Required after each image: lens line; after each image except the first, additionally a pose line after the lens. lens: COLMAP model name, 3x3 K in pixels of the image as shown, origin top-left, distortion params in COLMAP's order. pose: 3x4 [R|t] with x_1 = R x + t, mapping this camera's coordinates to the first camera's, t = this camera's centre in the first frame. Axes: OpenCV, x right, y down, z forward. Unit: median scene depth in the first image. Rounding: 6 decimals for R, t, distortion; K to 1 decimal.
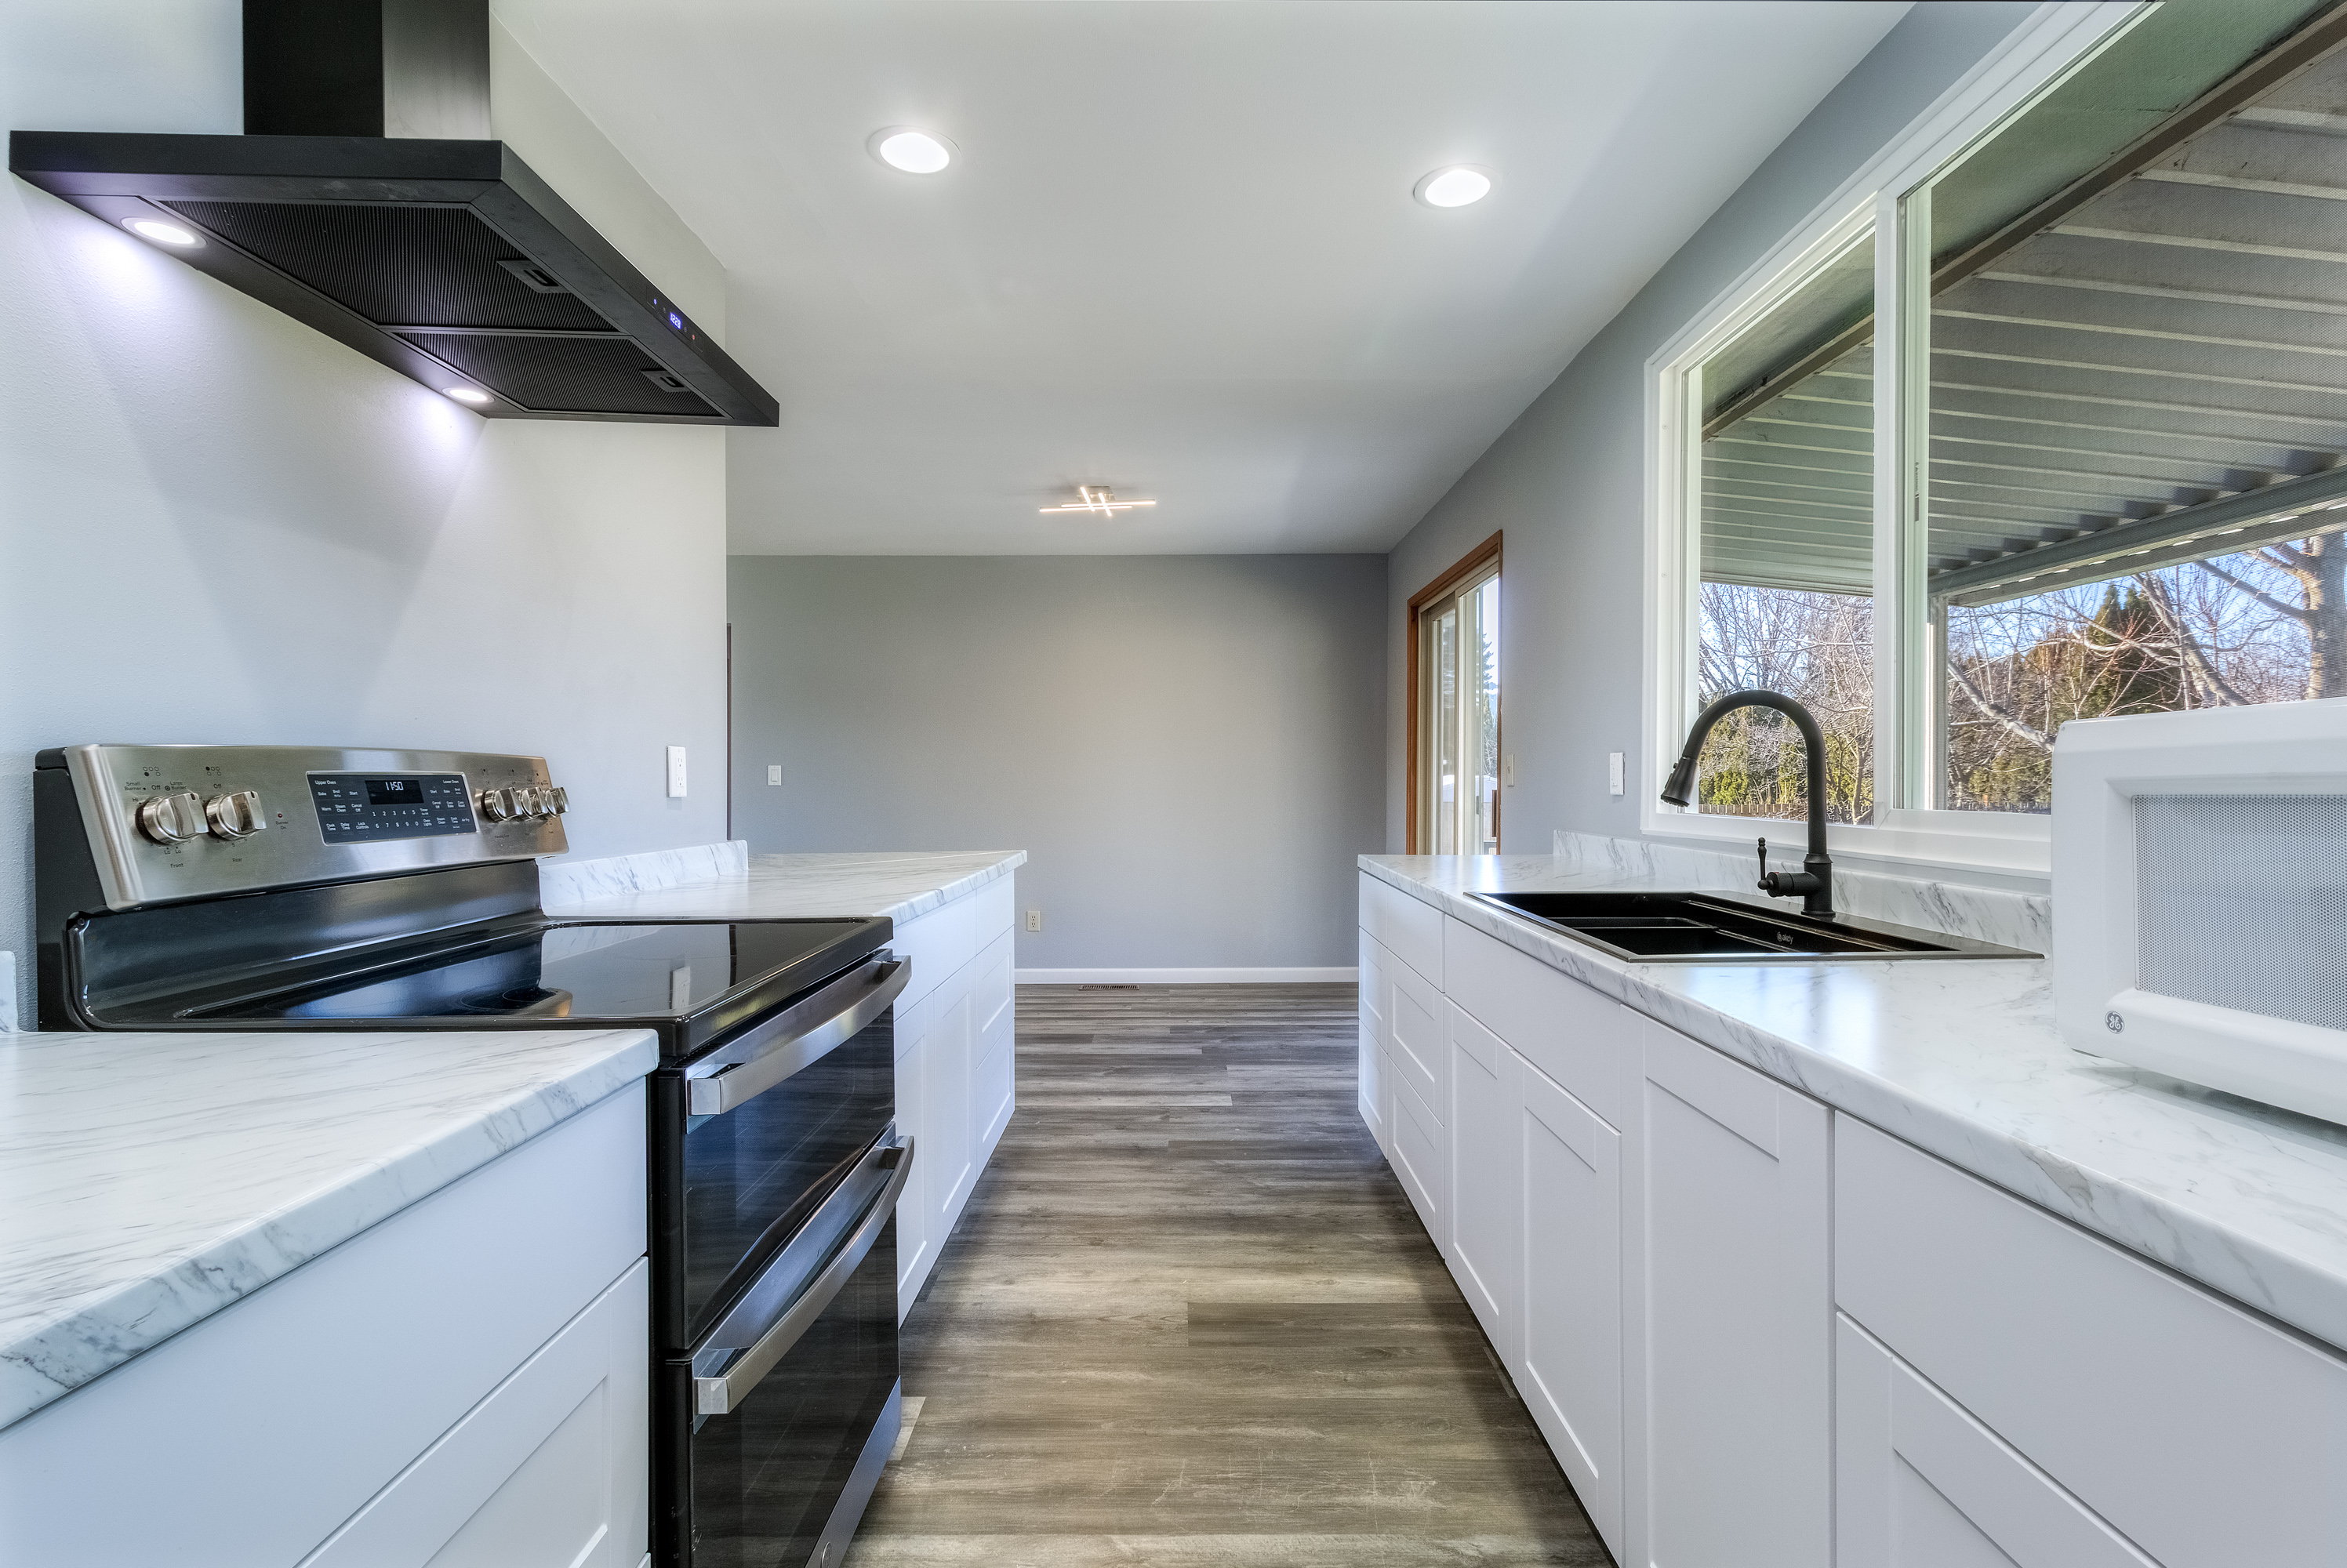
lens RADIAL K [[1102.1, 0, 1183.8], [0, 1102.1, 779.9], [0, 0, 1]] dist [0.000341, 0.000466]
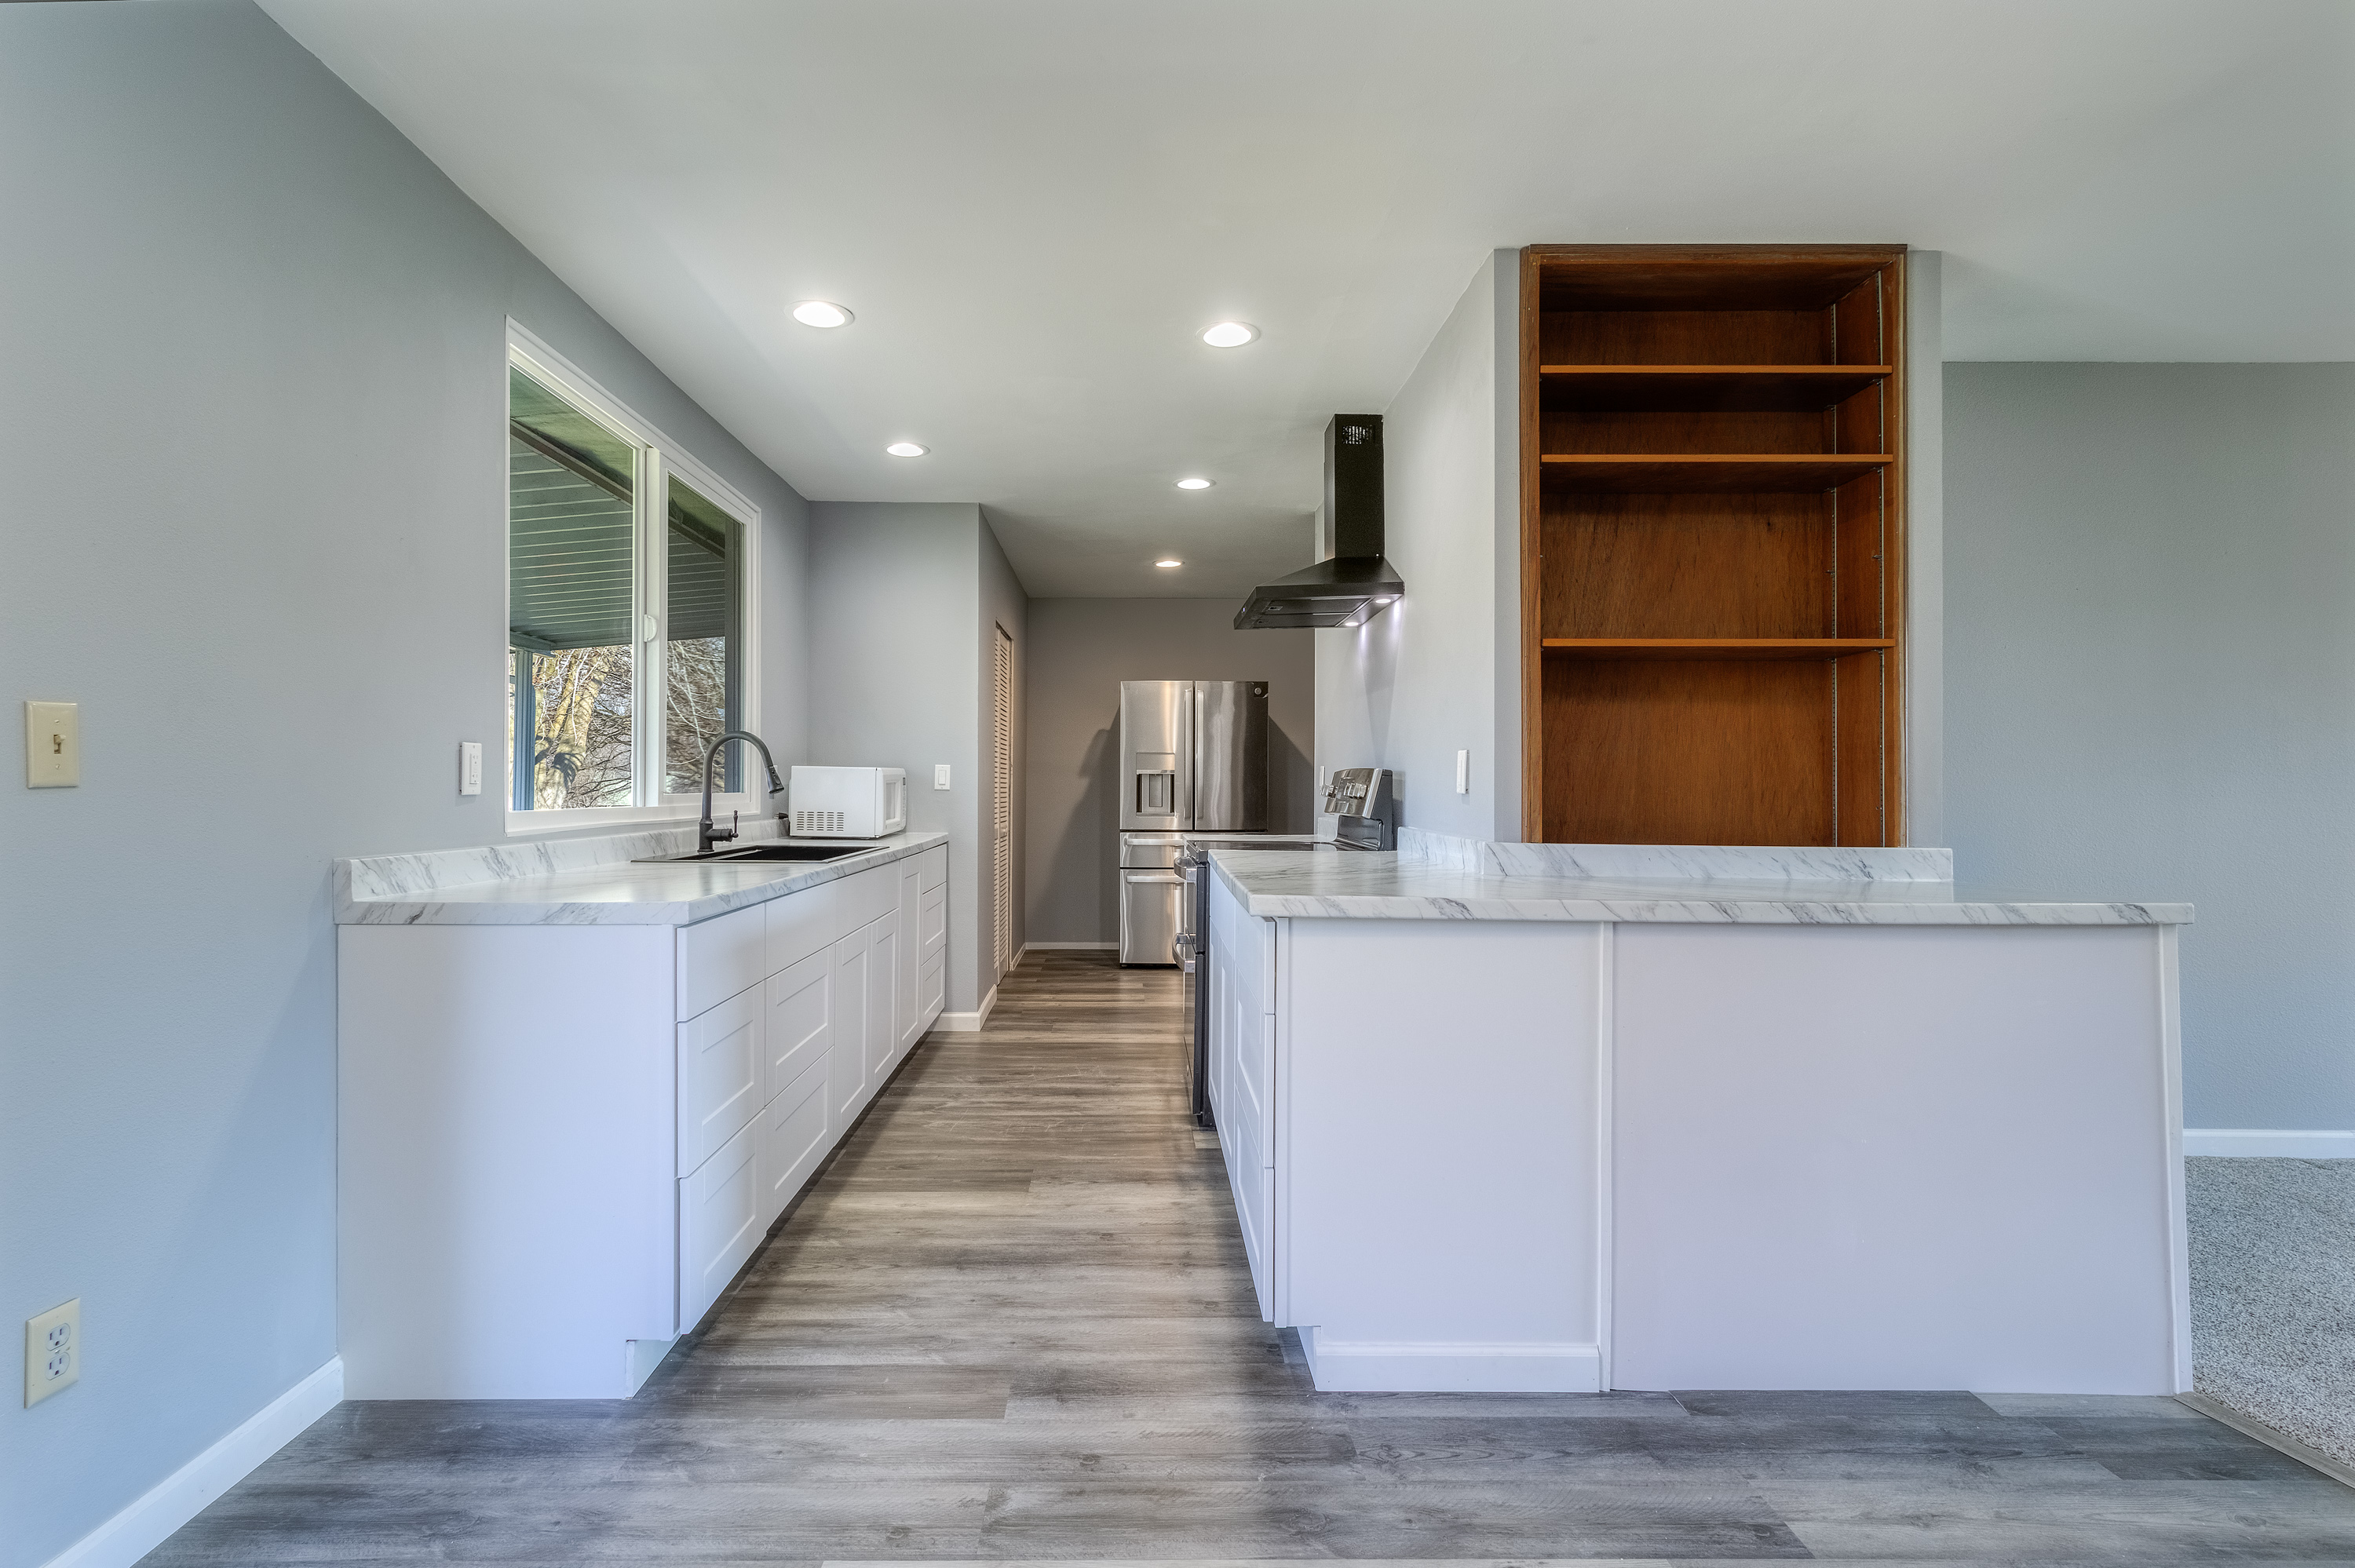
lens RADIAL K [[1105.8, 0, 1129.3], [0, 1105.8, 779.5], [0, 0, 1]] dist [0.000341, 0.000466]
pose [[-1.000000, 0.000574, 0.000378, -0.099602], [0.000573, 0.999995, -0.003069, 0.004117], [-0.000380, -0.003069, -0.999995, 1.999173]]
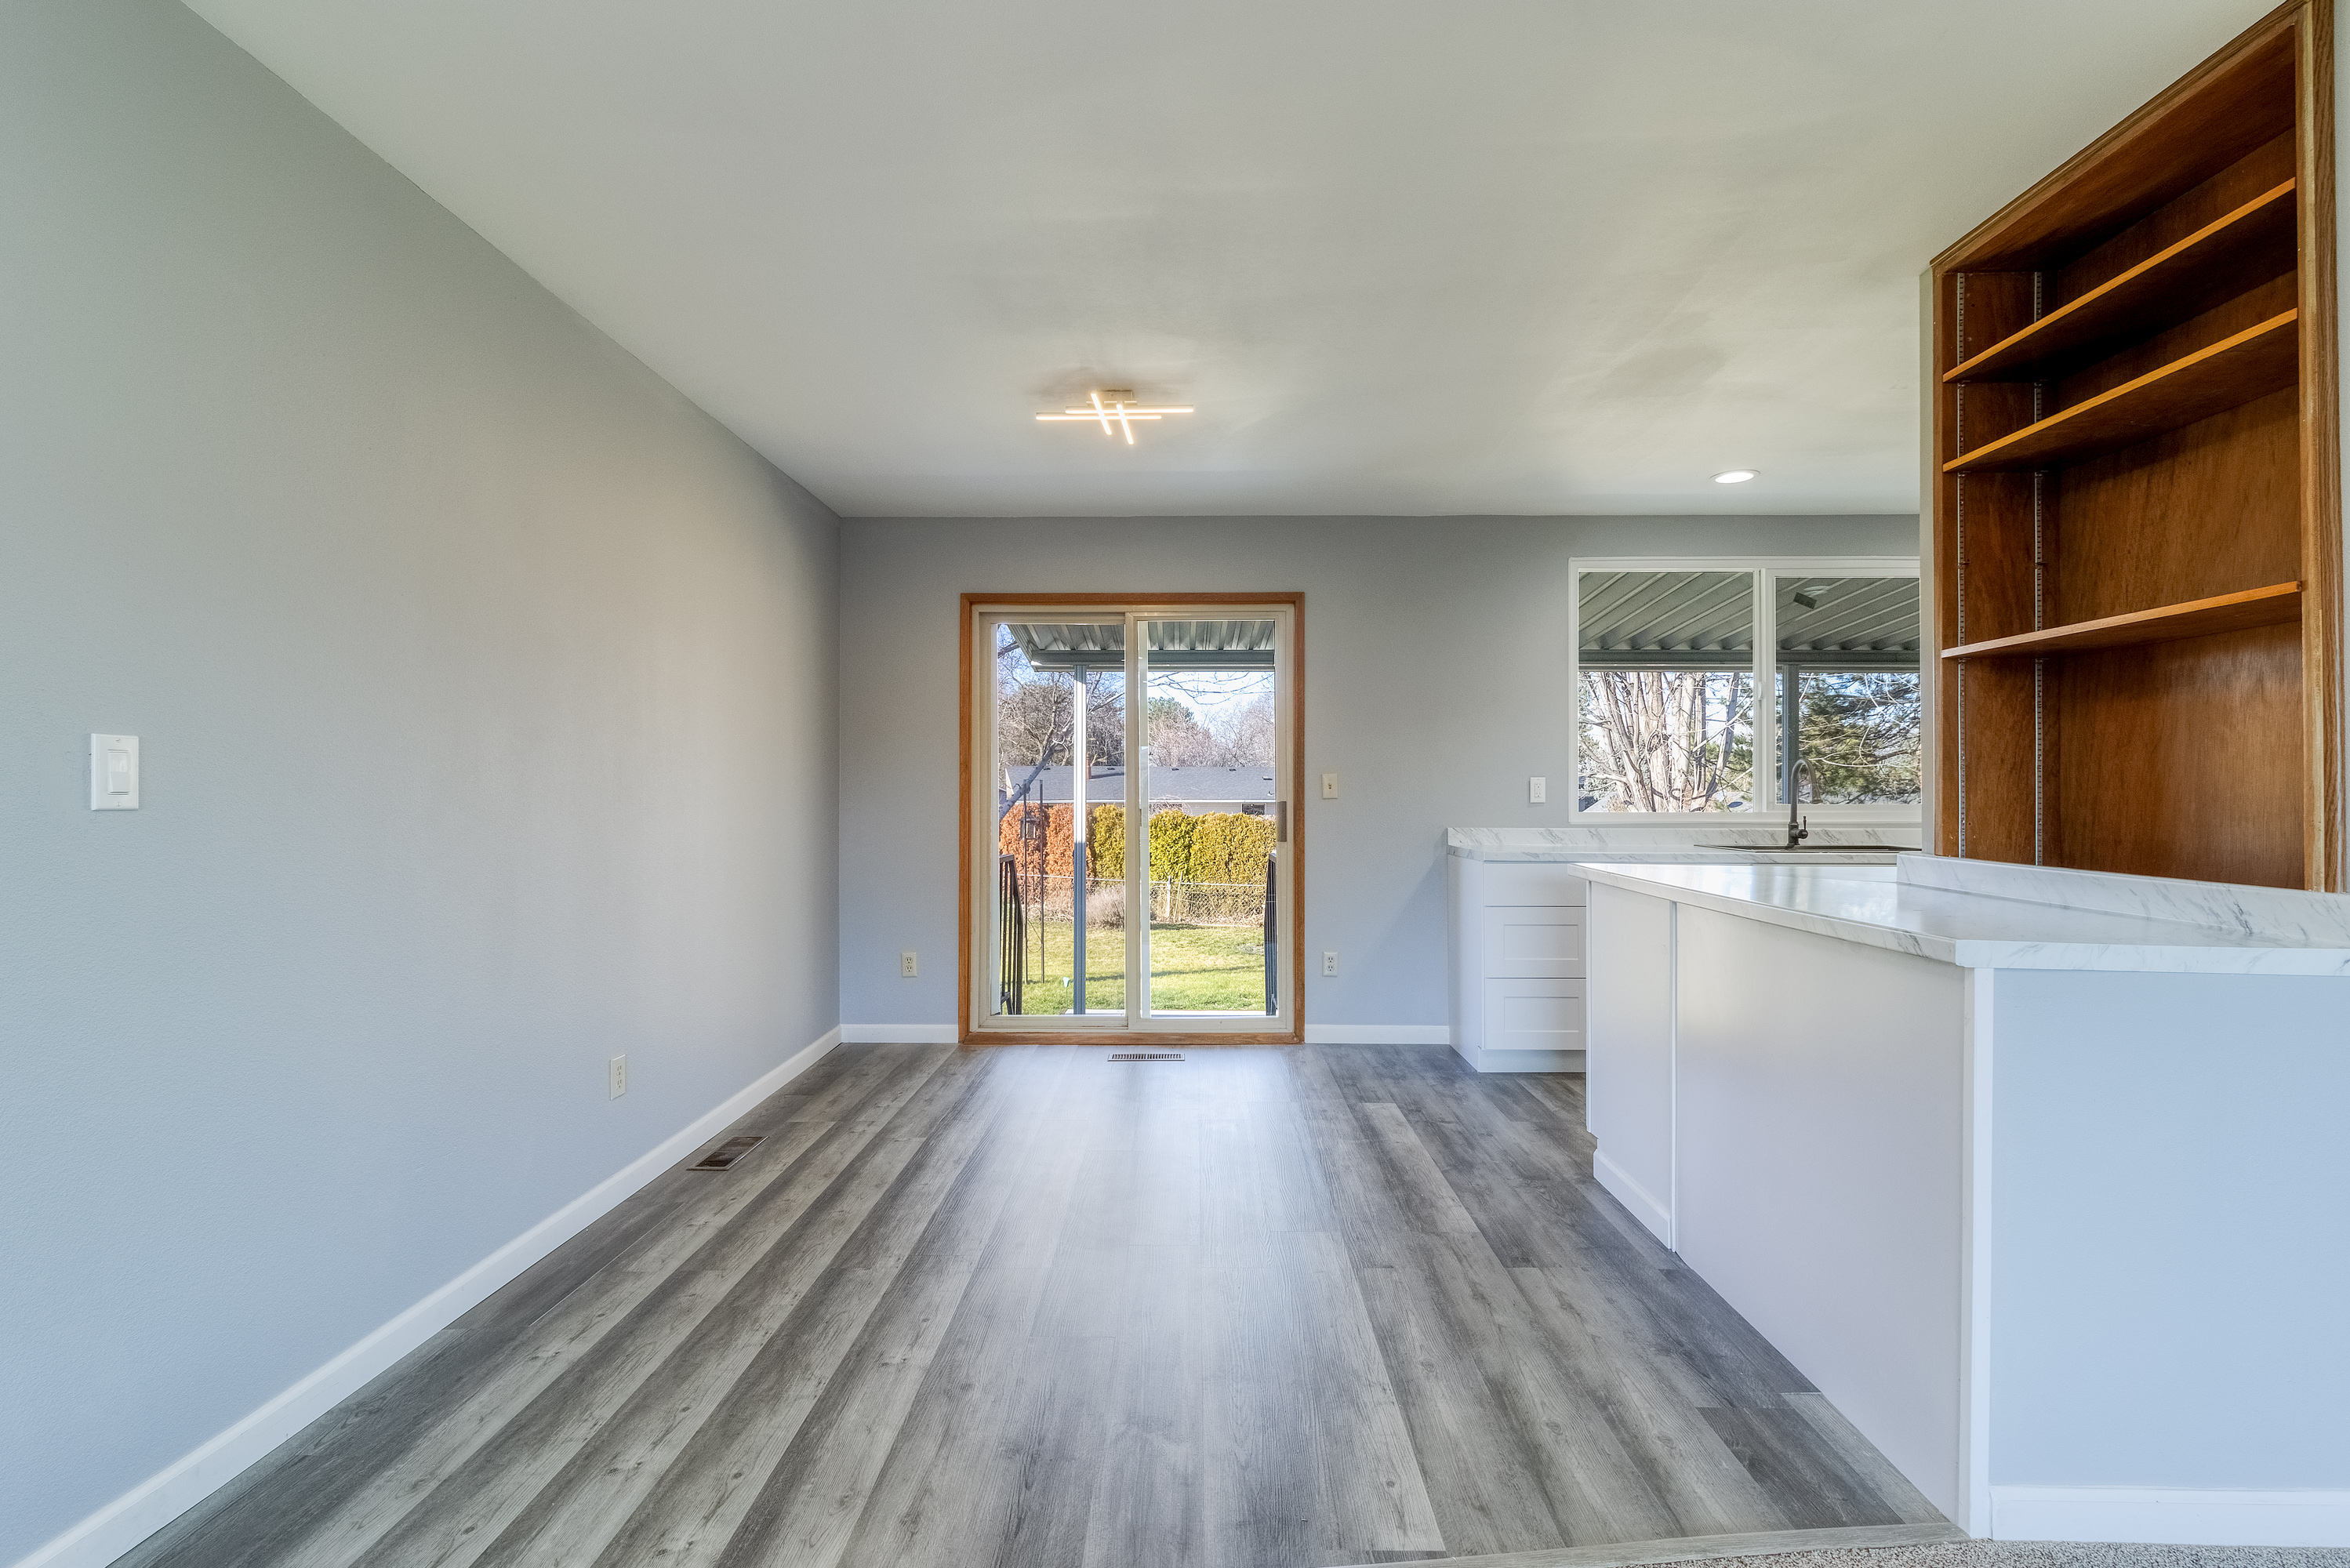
lens RADIAL K [[1103.5, 0, 1180.1], [0, 1103.5, 789.2], [0, 0, 1]] dist [0.000341, 0.000466]
pose [[0.011660, 0.008359, 0.999897, -1.433684], [0.002833, 0.999961, -0.008393, 0.004880], [-0.999928, 0.002931, 0.011636, 1.681926]]
